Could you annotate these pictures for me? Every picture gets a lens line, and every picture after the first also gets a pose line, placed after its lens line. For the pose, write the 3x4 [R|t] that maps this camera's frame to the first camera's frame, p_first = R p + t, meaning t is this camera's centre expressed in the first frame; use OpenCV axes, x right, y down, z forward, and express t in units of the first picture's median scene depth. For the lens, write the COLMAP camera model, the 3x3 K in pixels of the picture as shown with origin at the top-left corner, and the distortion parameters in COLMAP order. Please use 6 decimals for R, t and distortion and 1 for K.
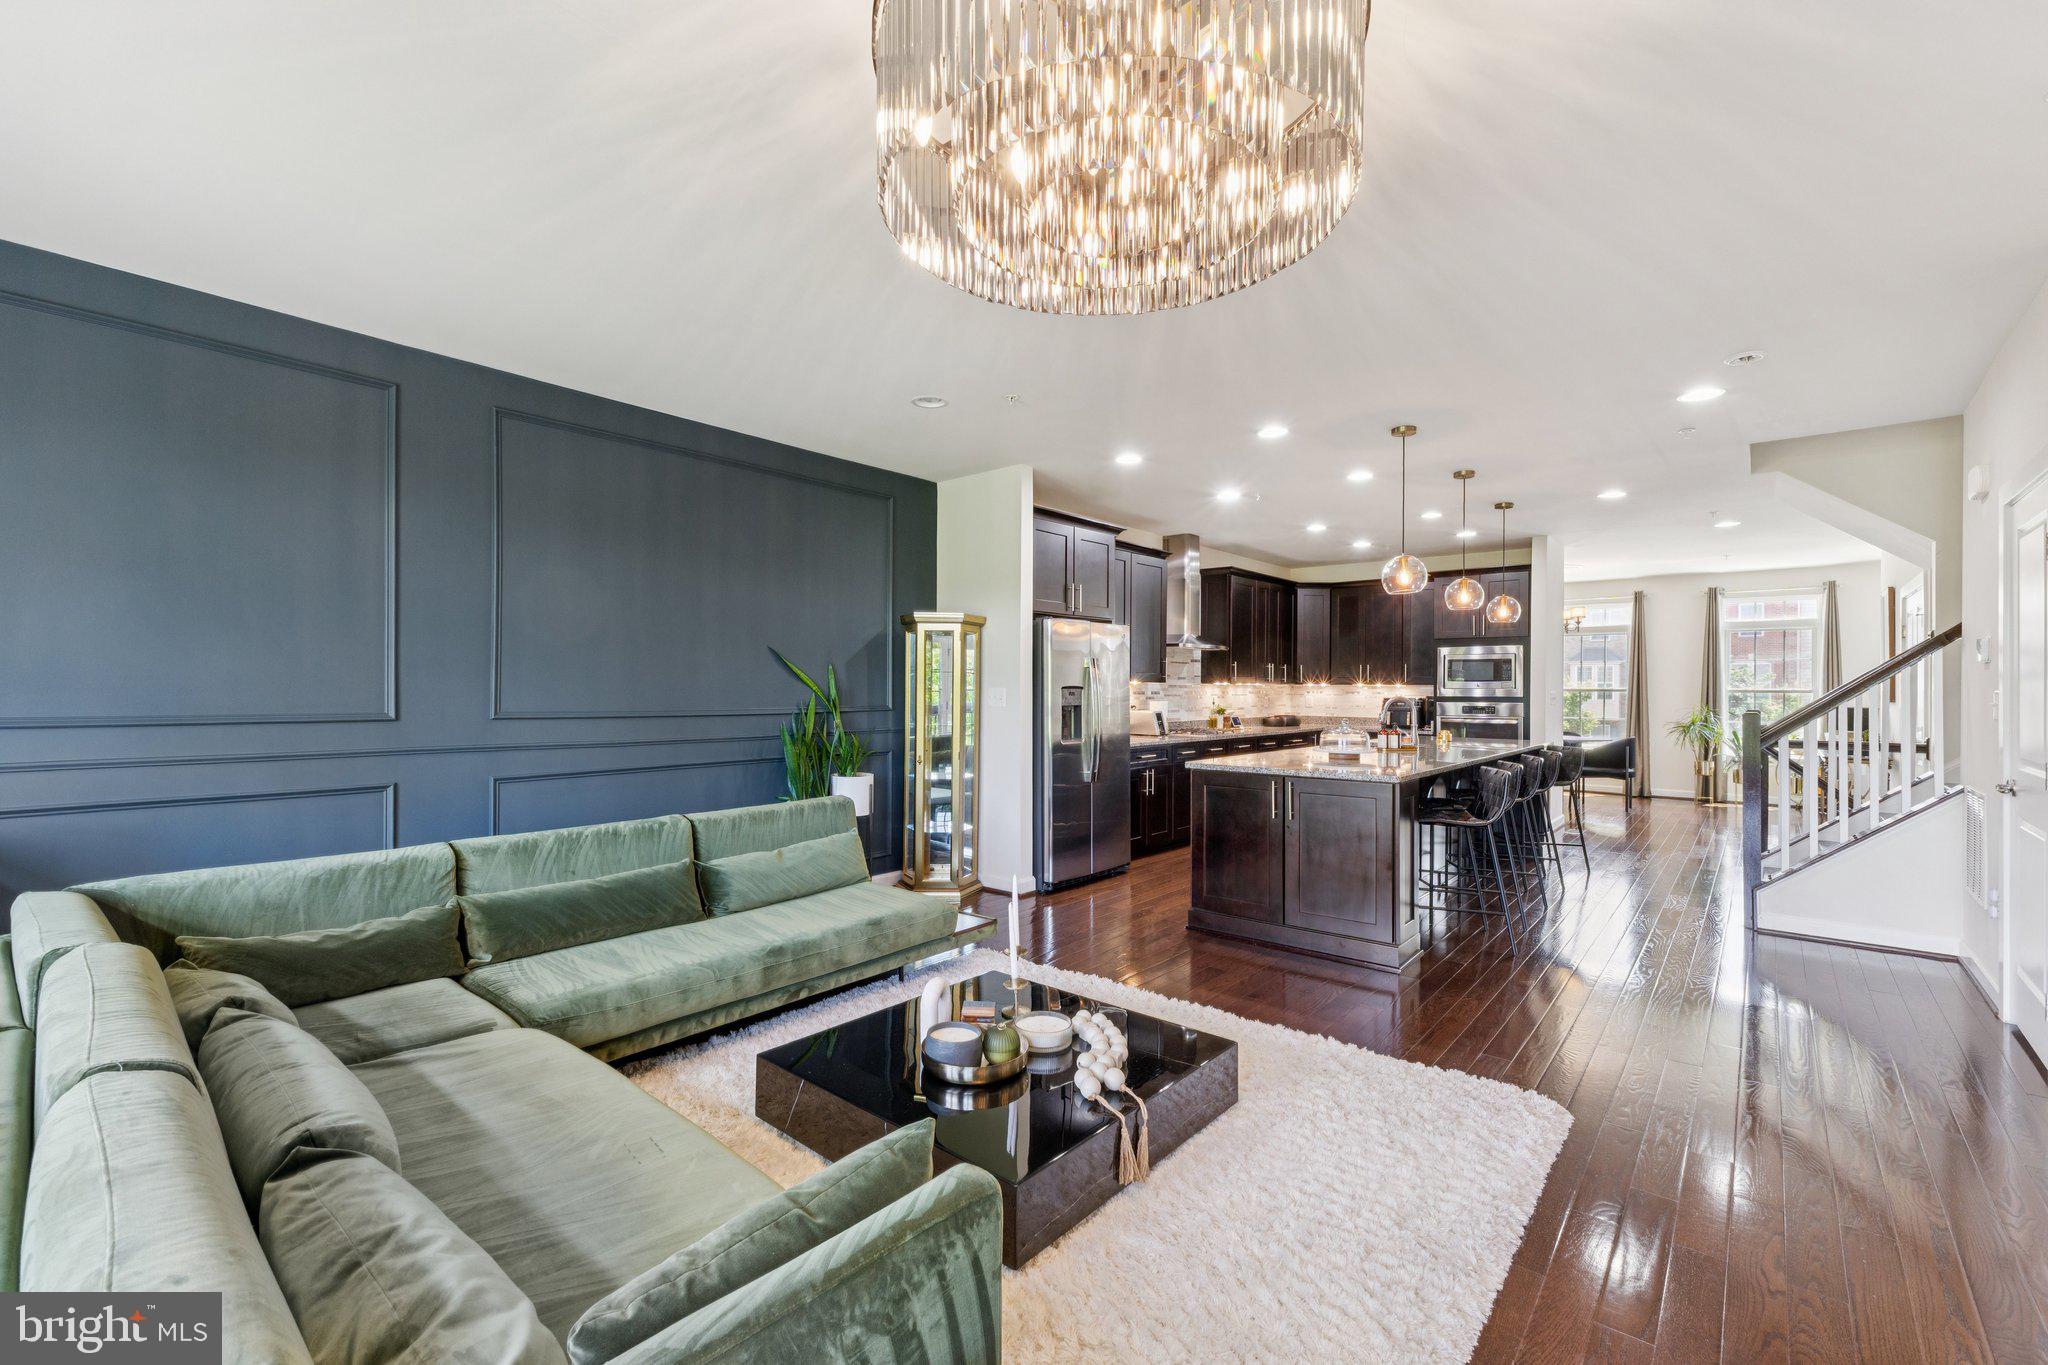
lens RADIAL K [[875.6, 0, 1034.0], [0, 875.6, 684.2], [0, 0, 1]] dist [0.001416, 0.000798]
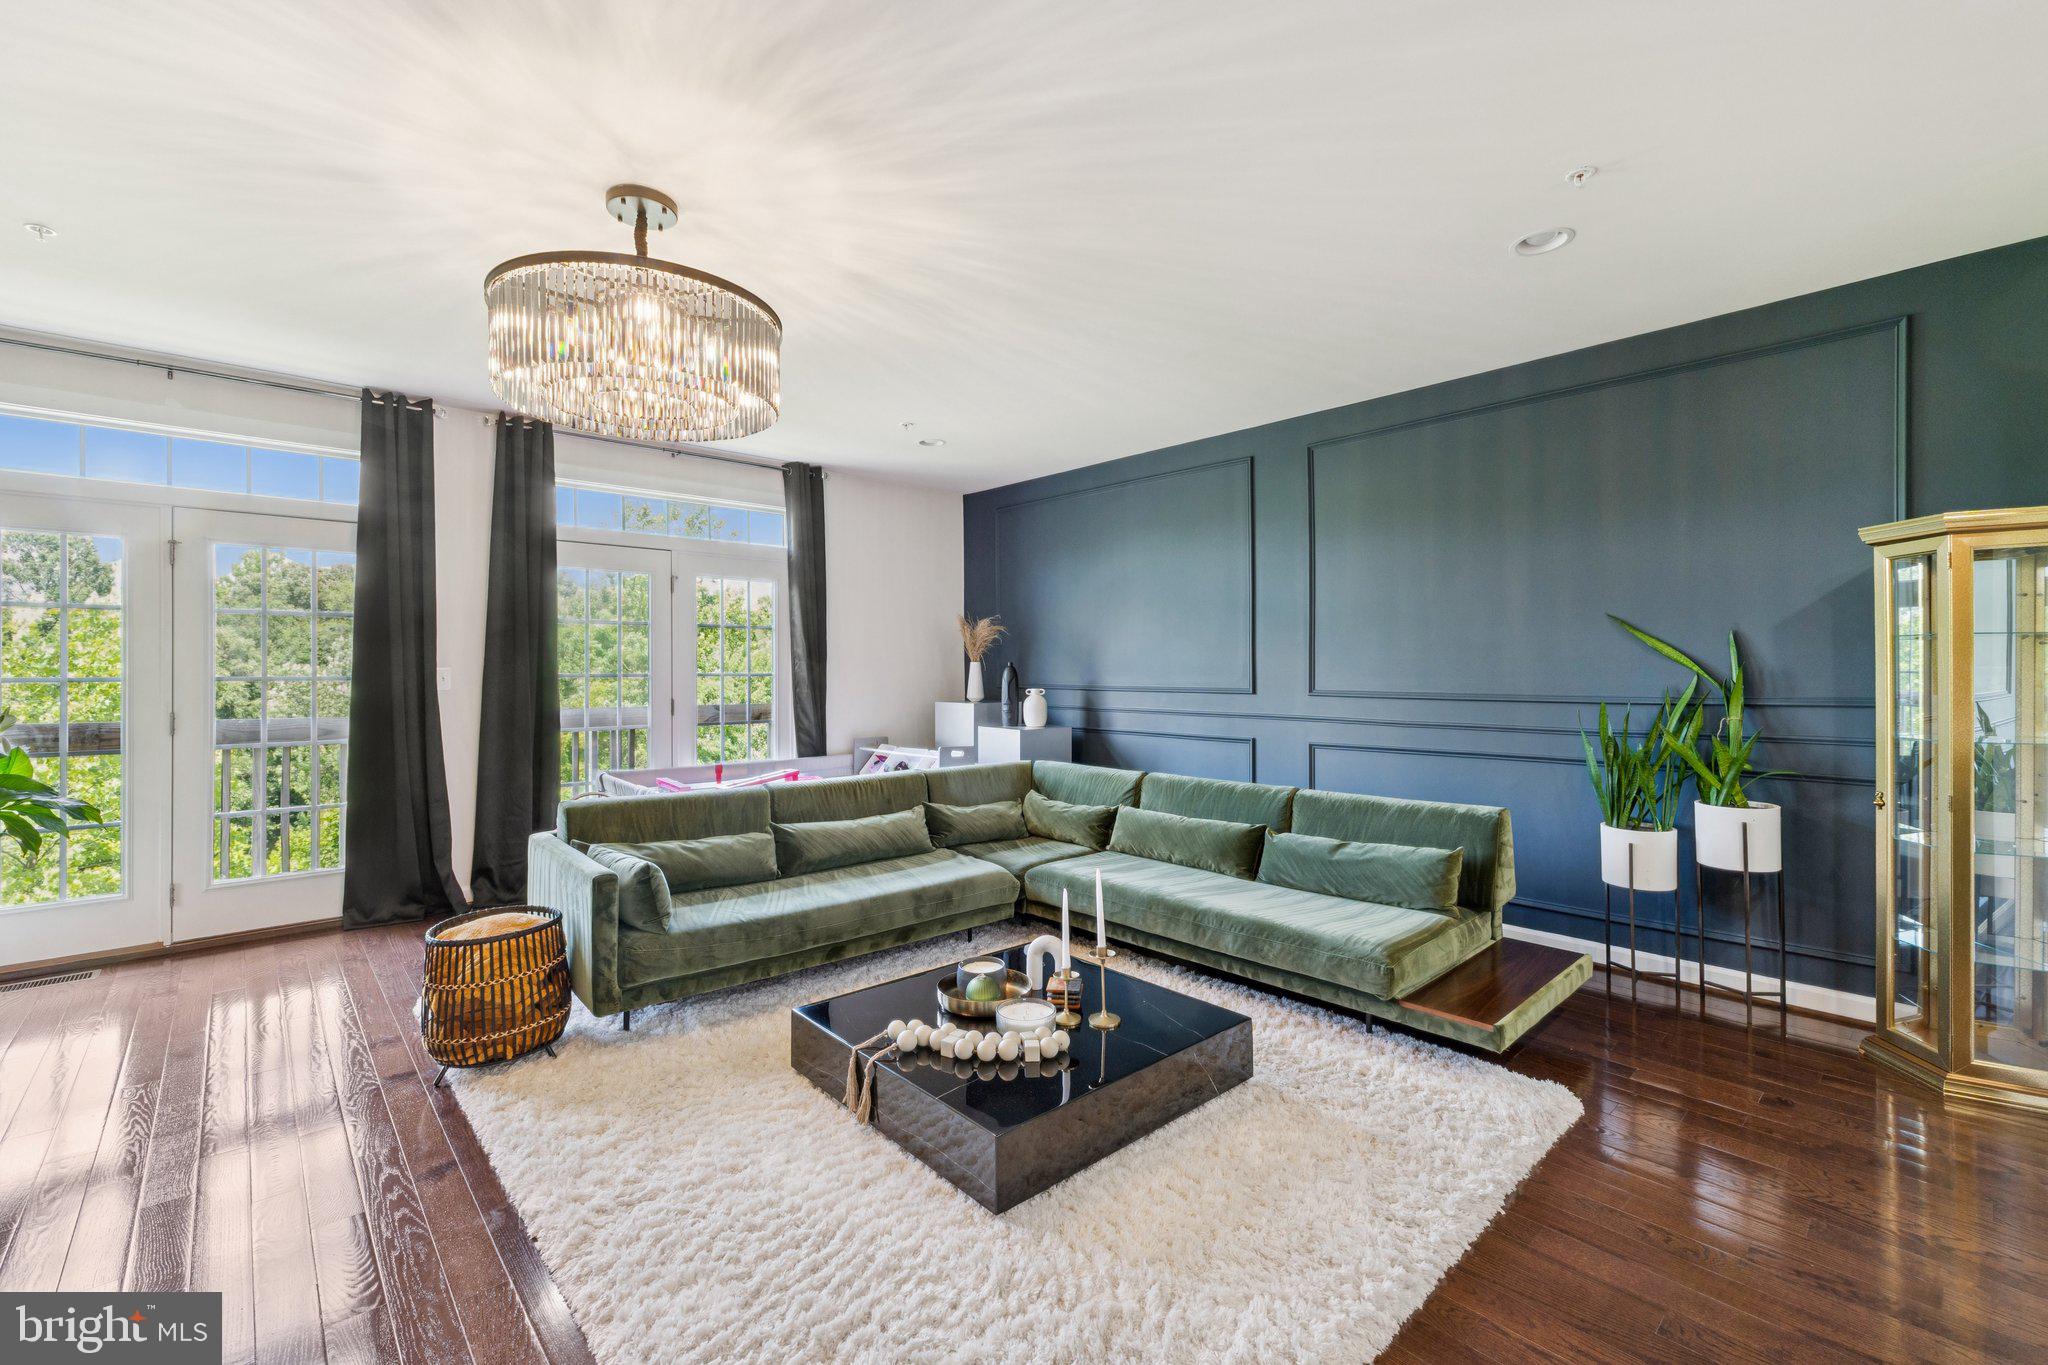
lens RADIAL K [[875.6, 0, 1034.0], [0, 875.6, 684.2], [0, 0, 1]] dist [0.001416, 0.000798]
pose [[-0.140112, 0.006979, -0.990111, 0.494178], [0.003648, 0.999972, 0.006532, 0.010040], [0.990129, -0.002697, -0.140134, 0.586140]]
